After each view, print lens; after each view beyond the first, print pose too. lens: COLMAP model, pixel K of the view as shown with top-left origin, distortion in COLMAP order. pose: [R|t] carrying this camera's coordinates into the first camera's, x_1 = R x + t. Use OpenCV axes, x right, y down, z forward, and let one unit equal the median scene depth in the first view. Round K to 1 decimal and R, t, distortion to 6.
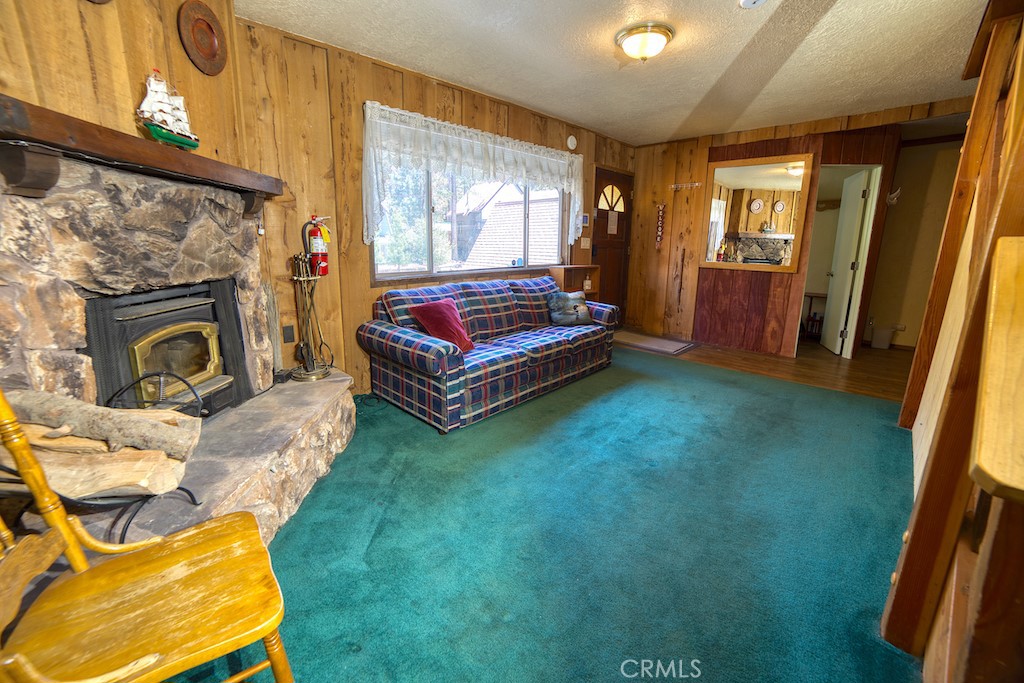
lens RADIAL K [[419.7, 0, 504.2], [0, 419.7, 338.0], [0, 0, 1]] dist [-0.096479, 0.030789]
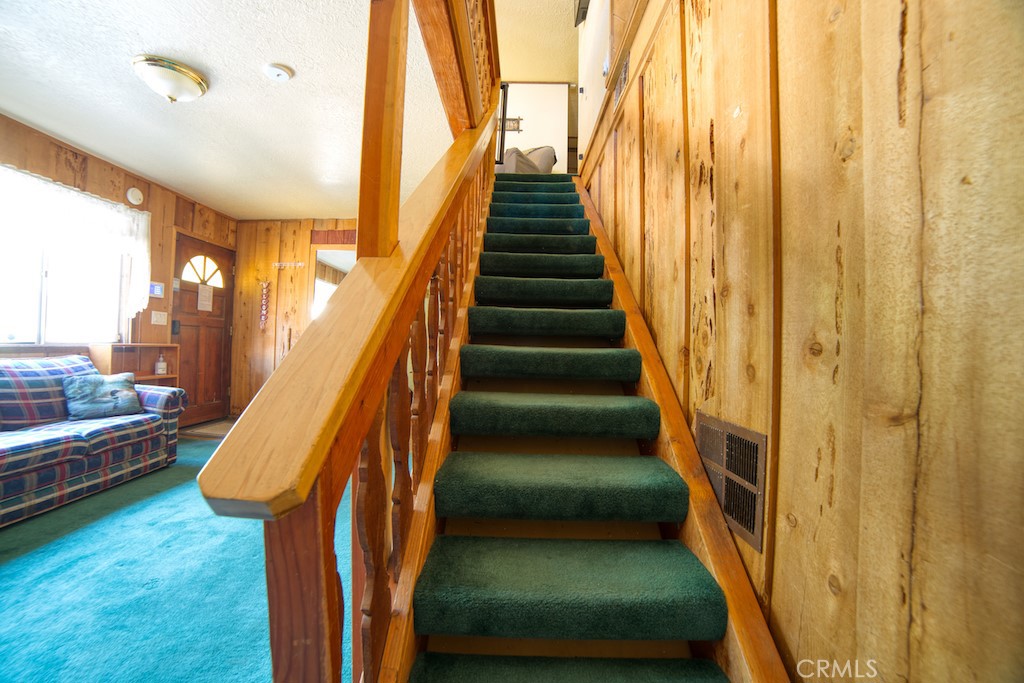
lens RADIAL K [[419.7, 0, 504.2], [0, 419.7, 338.0], [0, 0, 1]] dist [-0.096479, 0.030789]
pose [[0.728392, 0.019821, 0.684874, 0.162801], [0.137194, 0.975118, -0.174133, 0.041463], [-0.671285, 0.220797, 0.707549, -0.000721]]
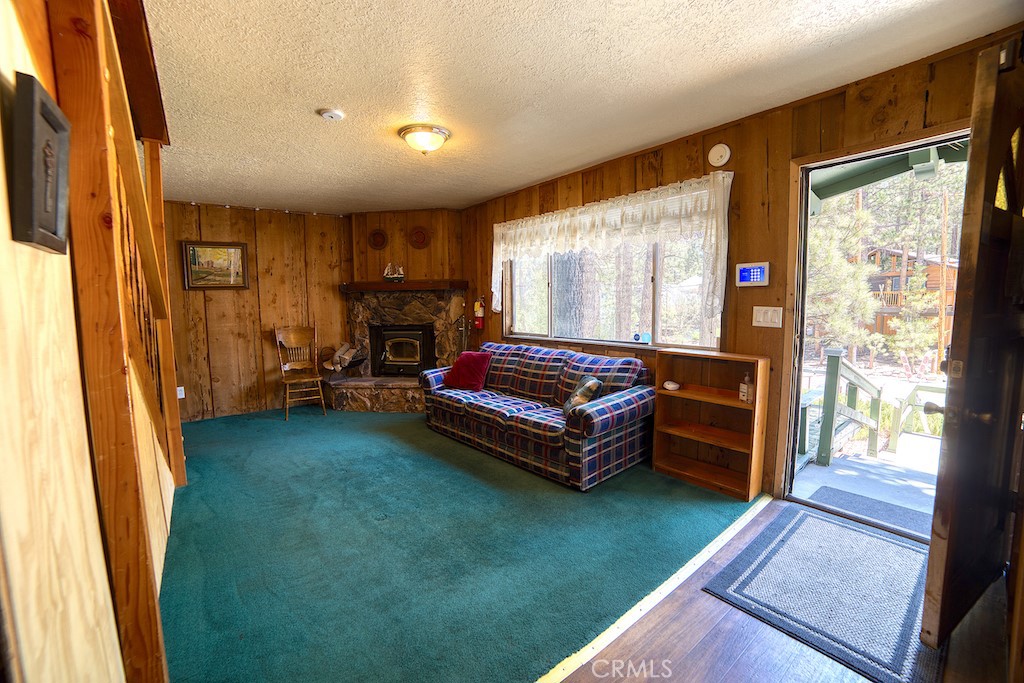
lens RADIAL K [[419.7, 0, 504.2], [0, 419.7, 338.0], [0, 0, 1]] dist [-0.096479, 0.030789]
pose [[-0.130900, 0.086670, -0.987600, 0.789071], [-0.205207, 0.972229, 0.112520, -0.199208], [0.969925, 0.217391, -0.109480, 0.770463]]
